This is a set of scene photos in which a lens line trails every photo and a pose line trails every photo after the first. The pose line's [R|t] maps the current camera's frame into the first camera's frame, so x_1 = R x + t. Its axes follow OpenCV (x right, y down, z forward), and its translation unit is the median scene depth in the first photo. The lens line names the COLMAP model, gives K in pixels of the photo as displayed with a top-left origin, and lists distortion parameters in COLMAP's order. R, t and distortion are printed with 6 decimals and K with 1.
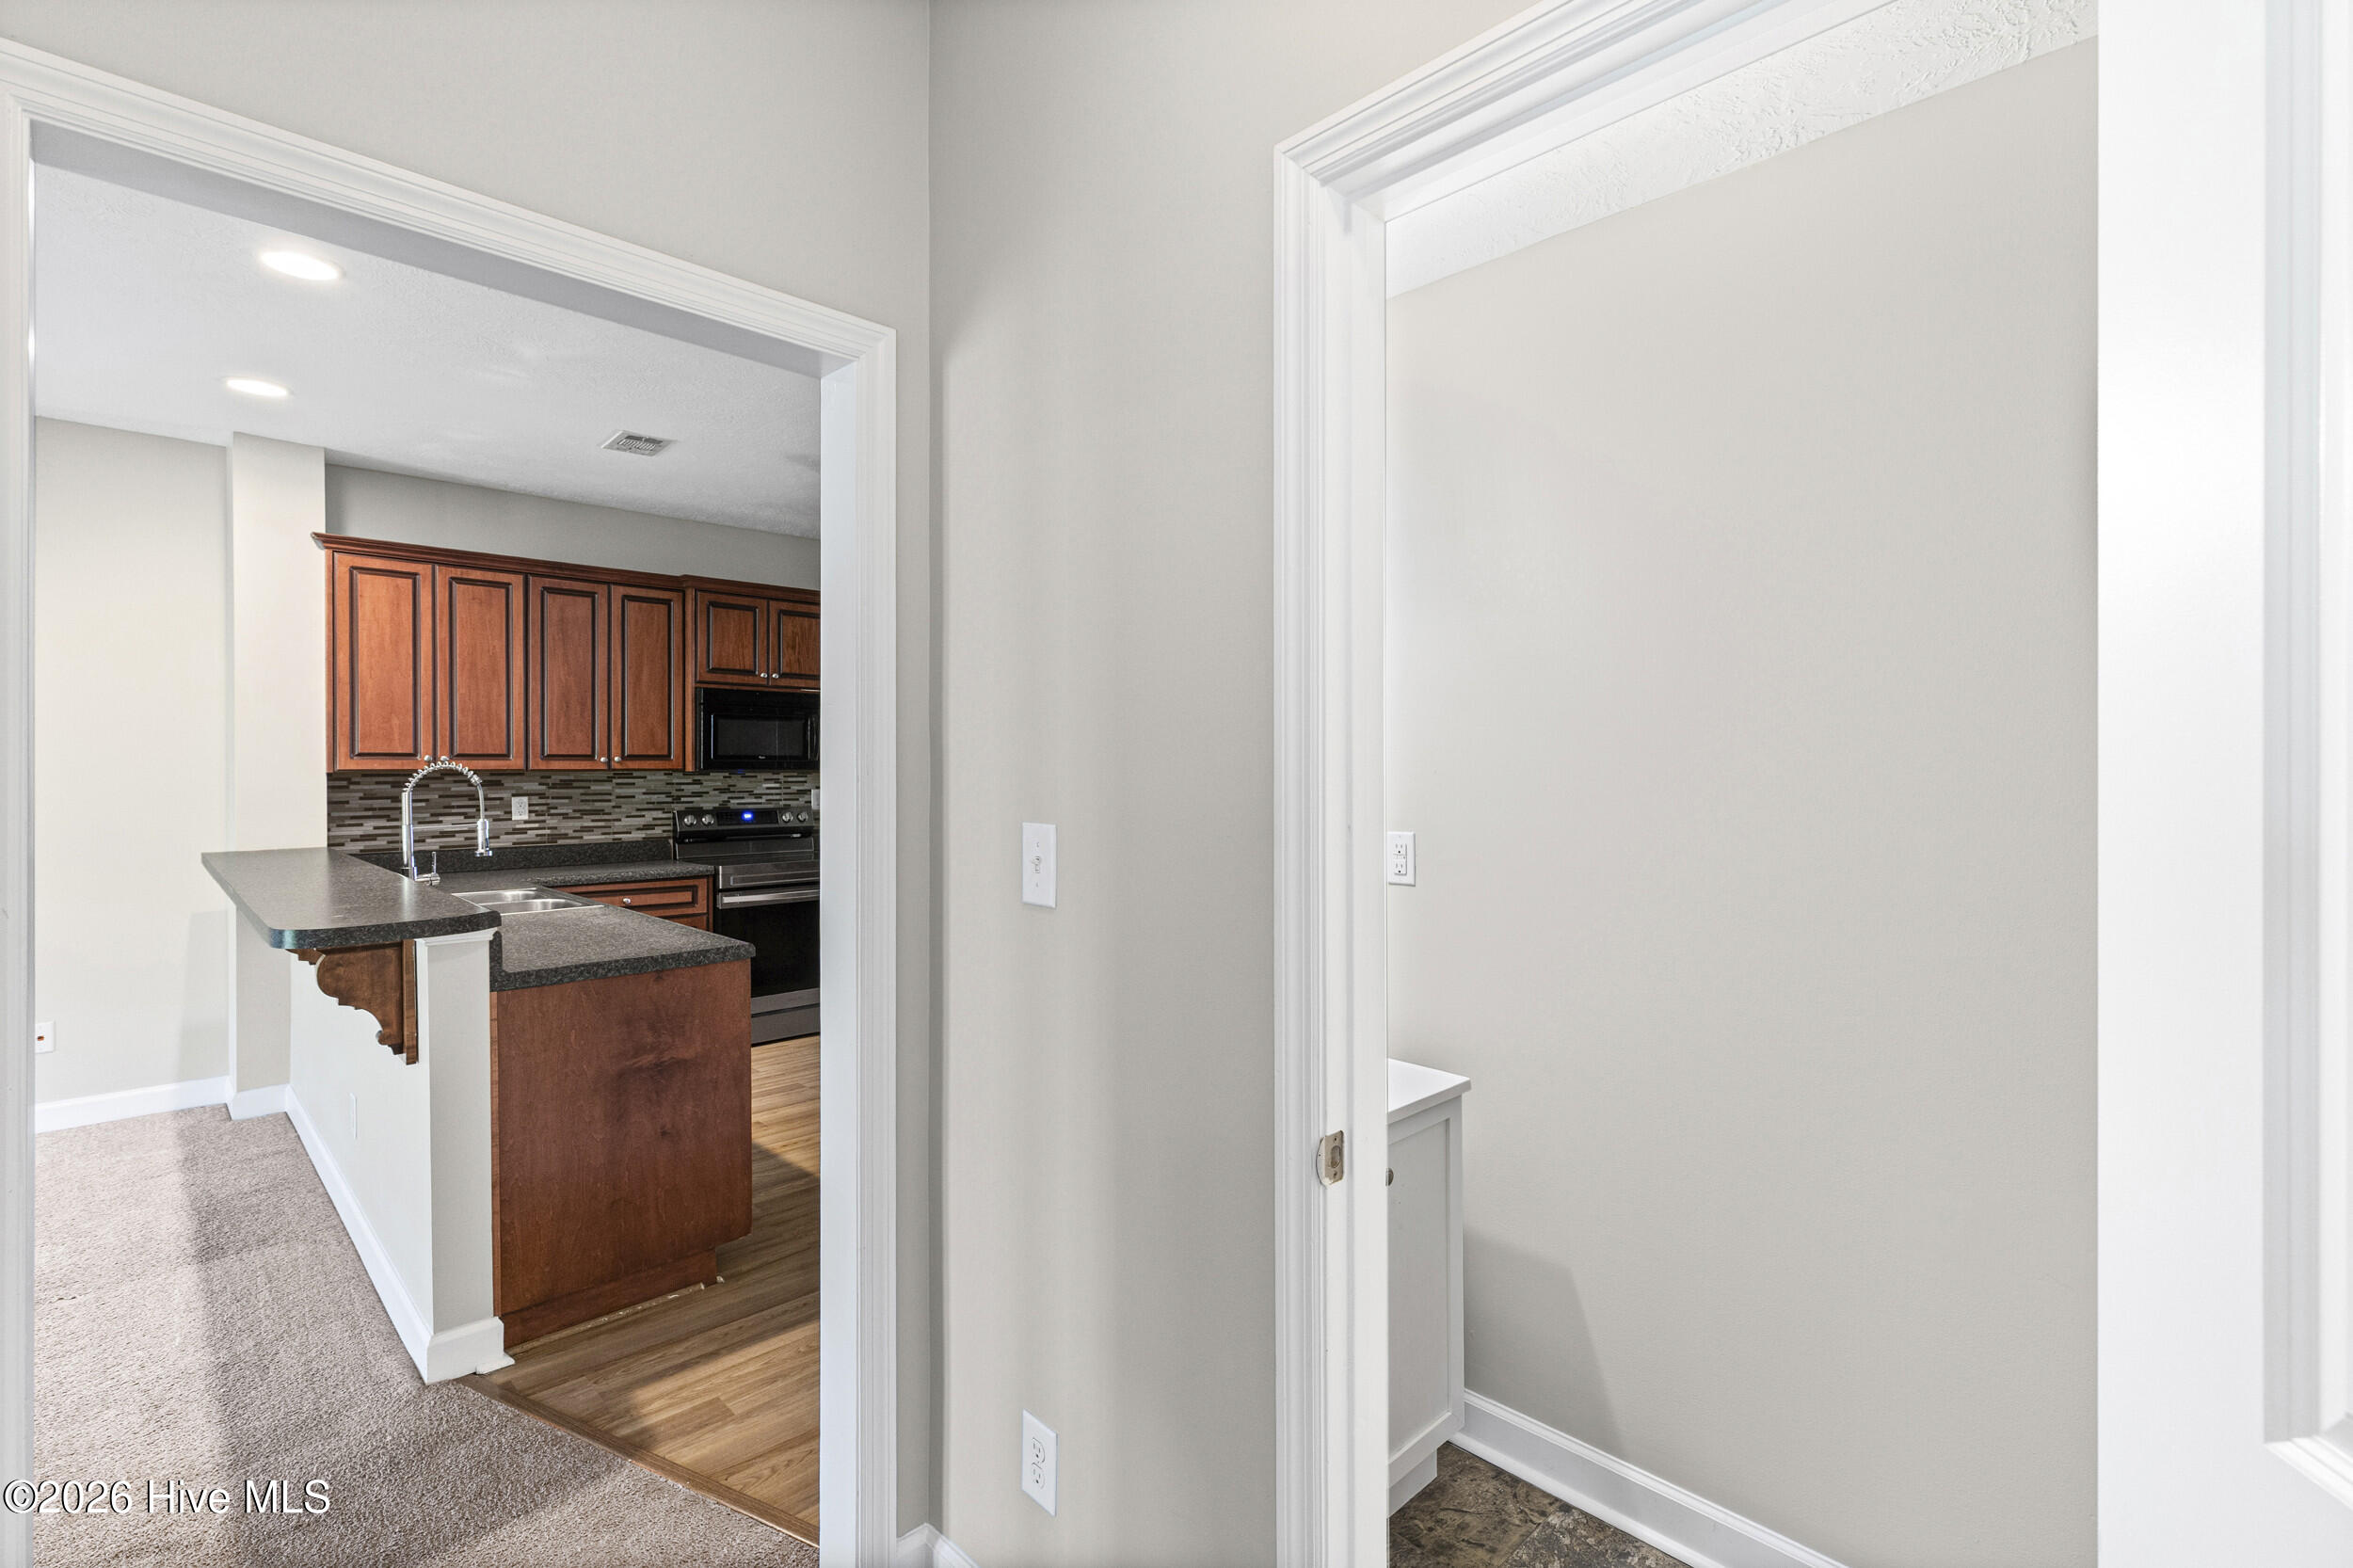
lens RADIAL K [[1058.9, 0, 1176.5], [0, 1058.9, 784.0], [0, 0, 1]] dist [0.012990, -0.000179]
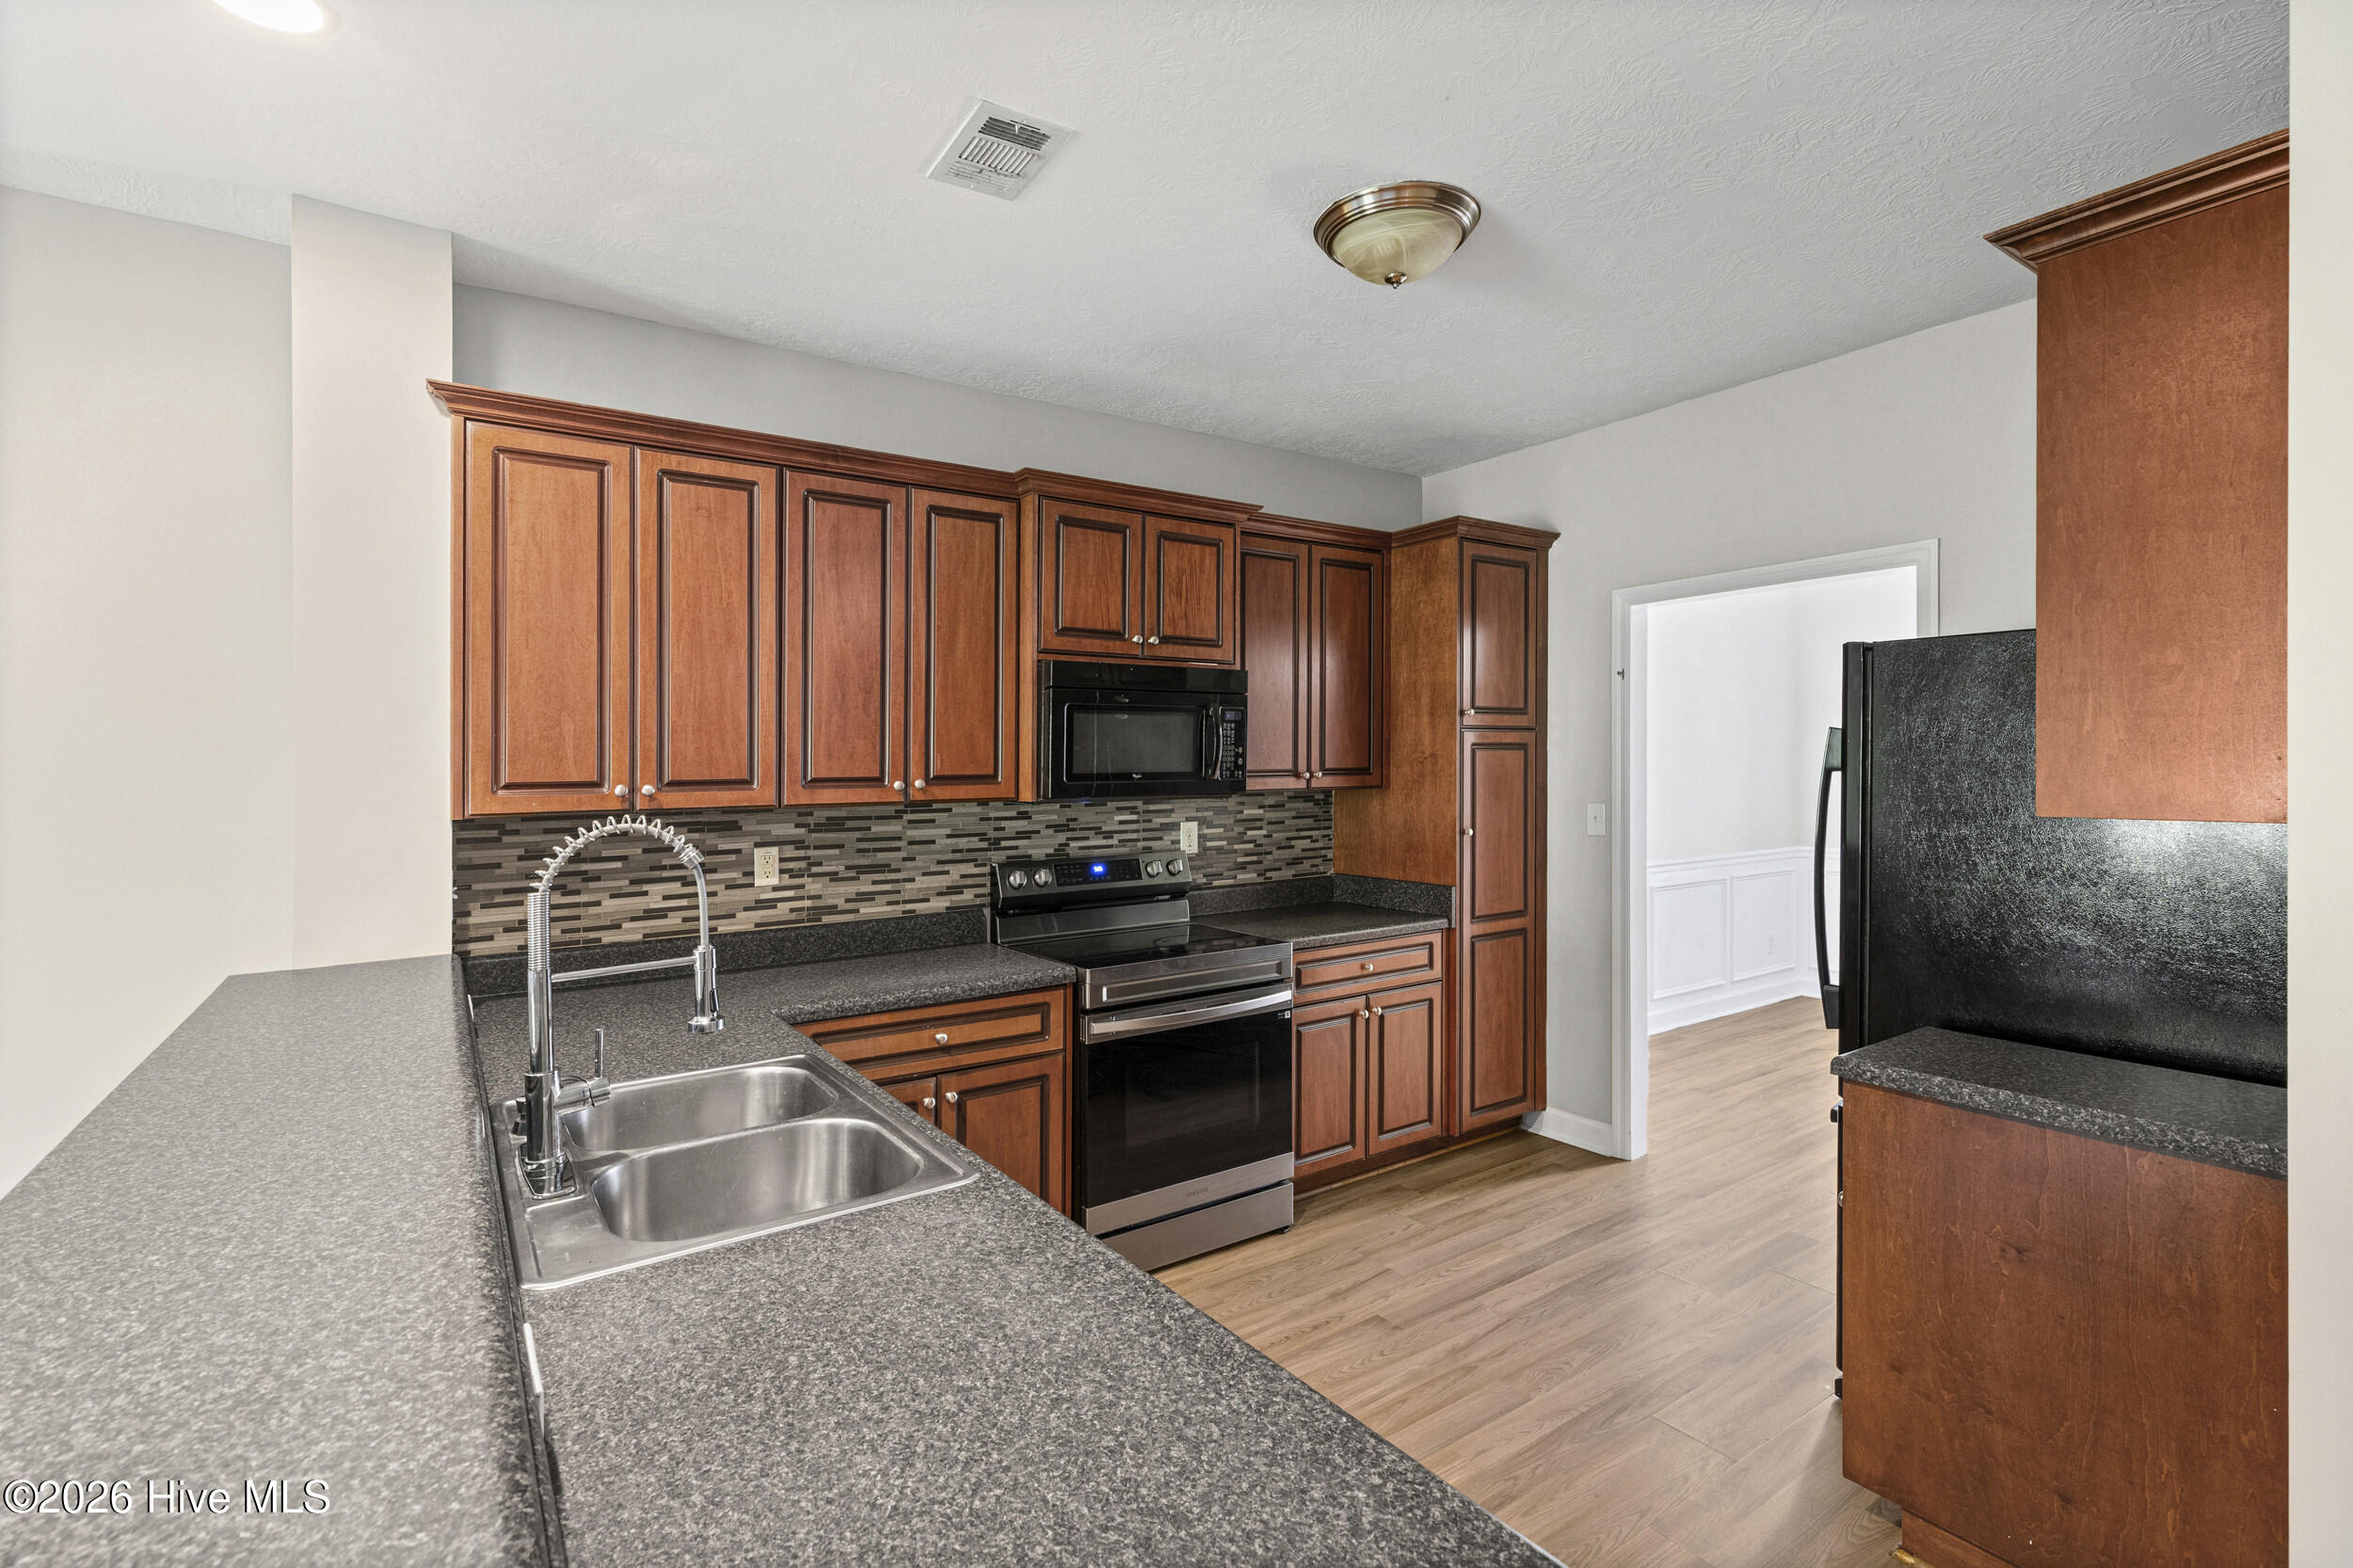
lens RADIAL K [[1064.6, 0, 1192.0], [0, 1064.6, 751.4], [0, 0, 1]] dist [0.004458, 0.000442]
pose [[0.987593, -0.010872, -0.156661, -0.284908], [0.006614, 0.999595, -0.027674, -0.023969], [0.156899, 0.026295, 0.987265, 0.442466]]
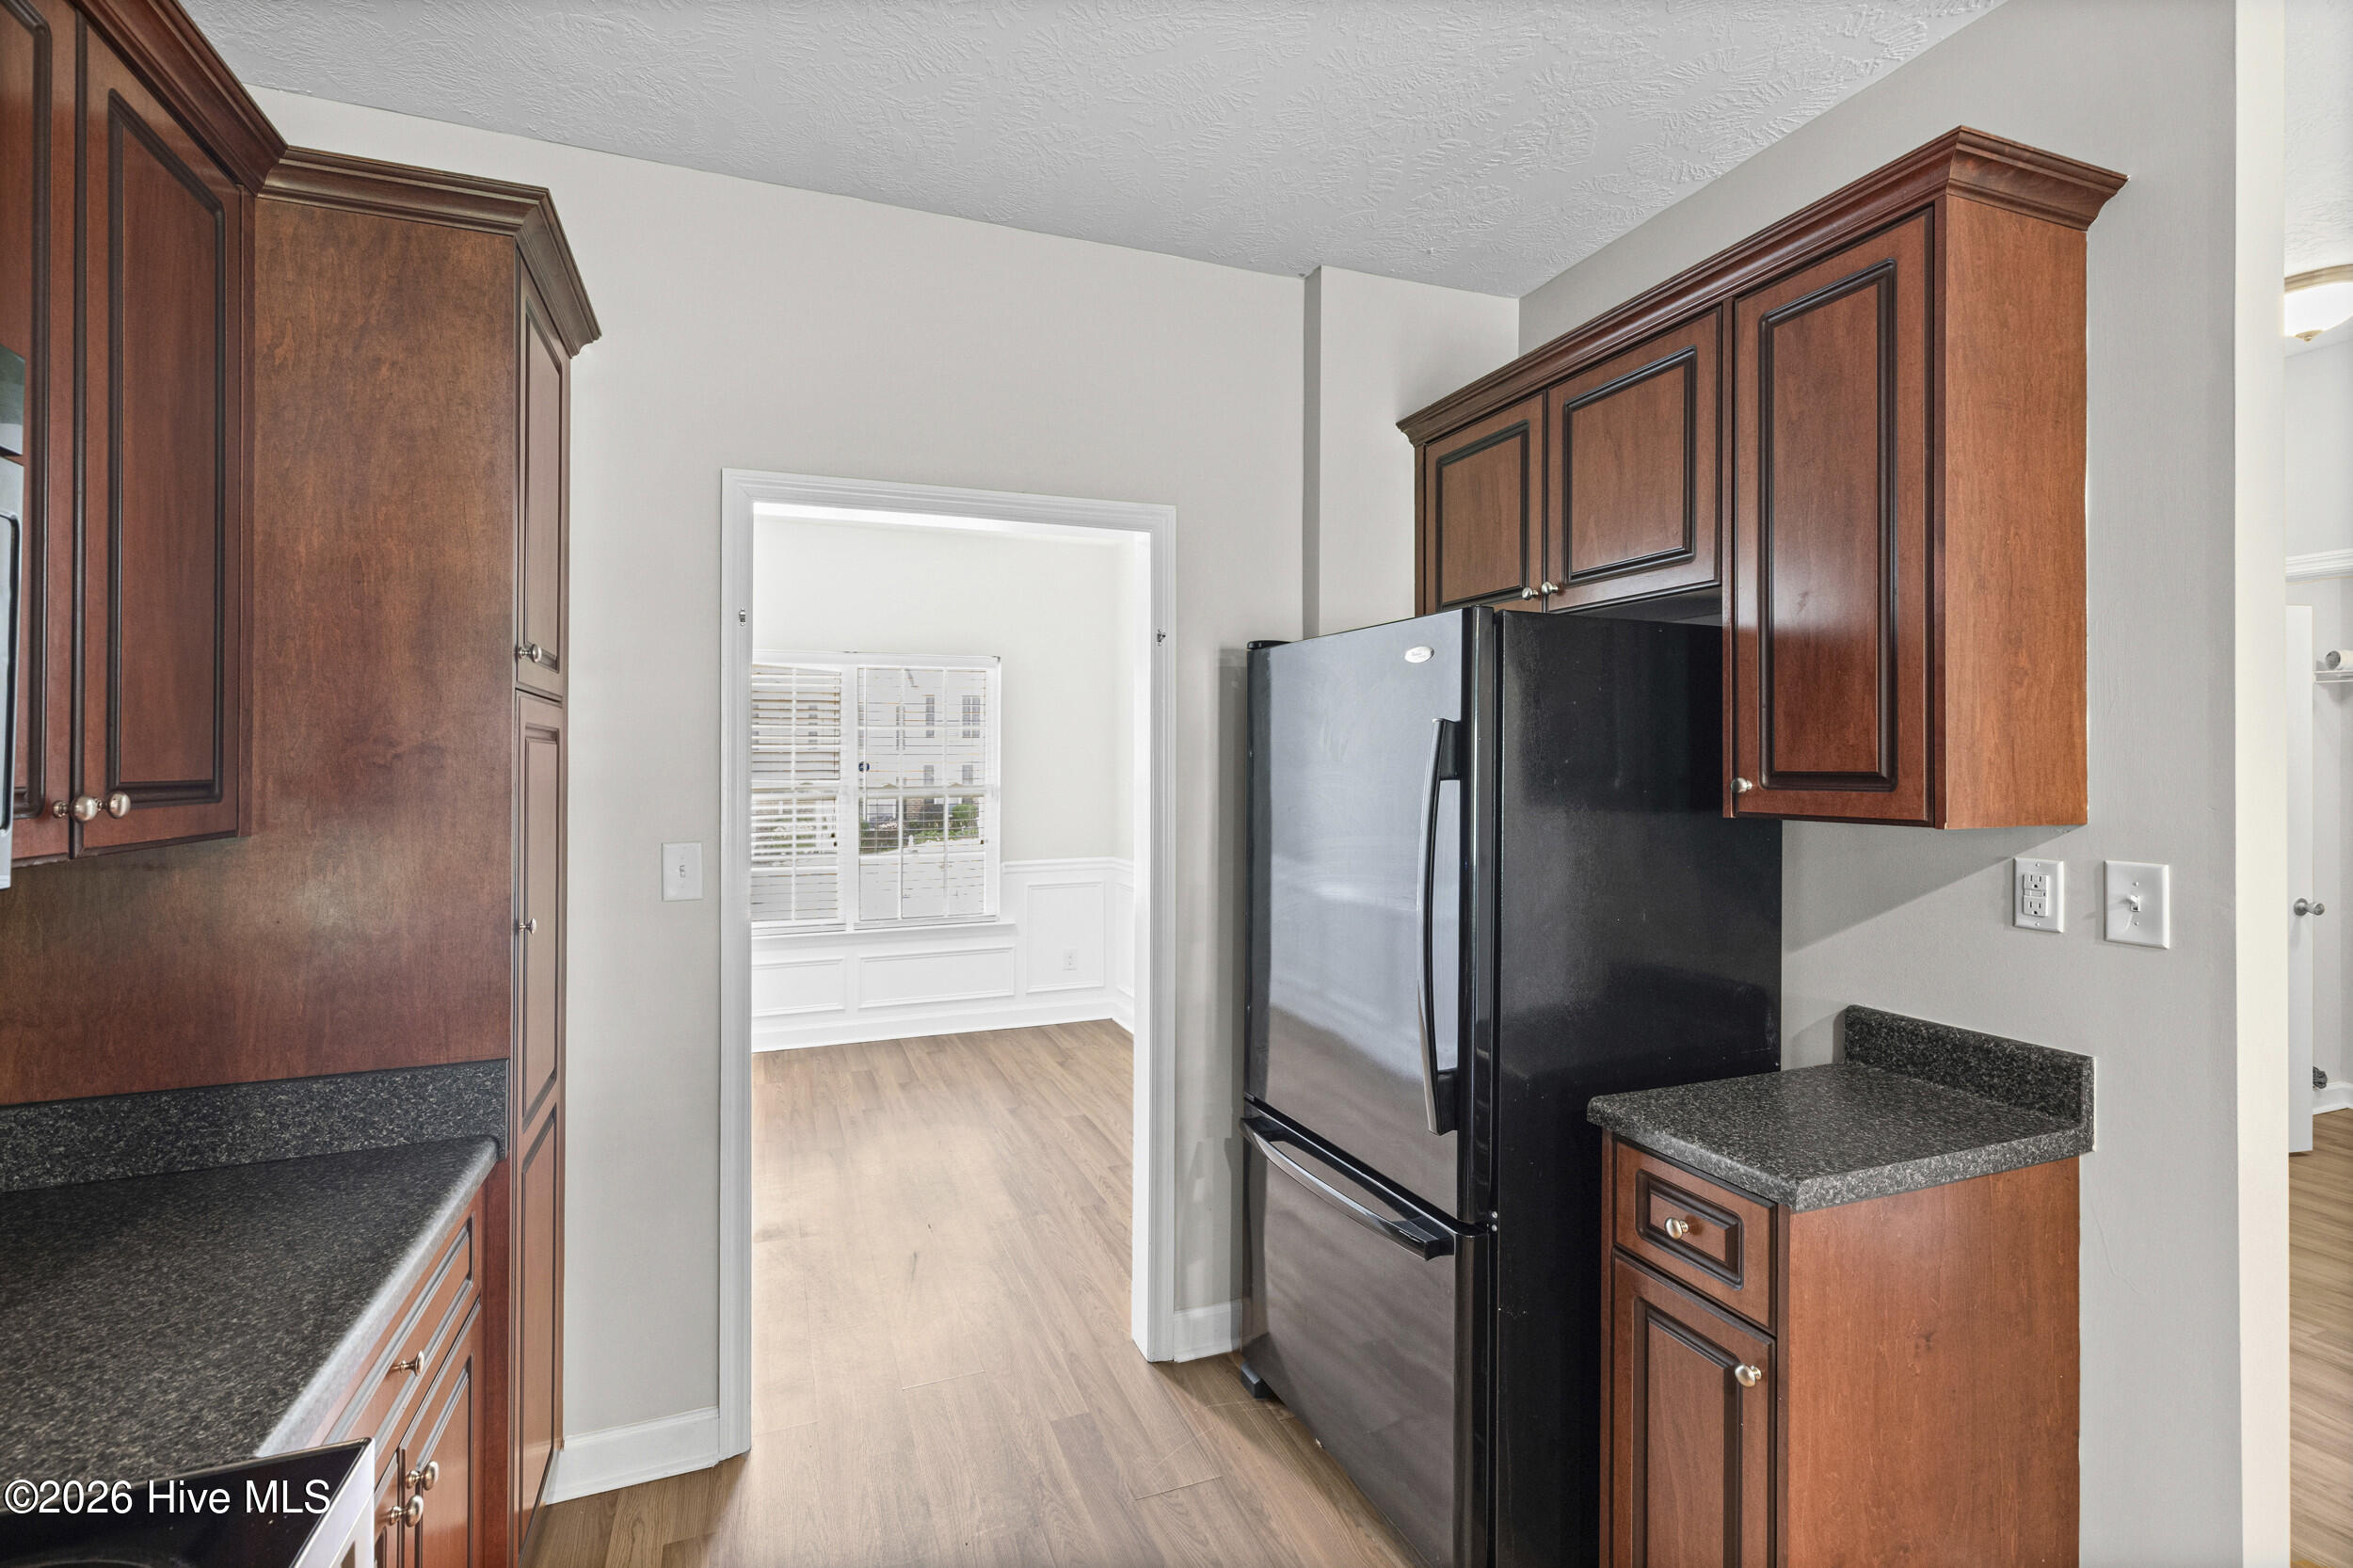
lens RADIAL K [[1043.6, 0, 1169.1], [0, 1043.6, 759.3], [0, 0, 1]] dist [0.010935, -0.000155]
pose [[0.400751, 0.003444, 0.916180, -0.429686], [0.015778, 0.999819, -0.010660, -0.030892], [-0.916051, 0.018727, 0.400624, 0.905466]]
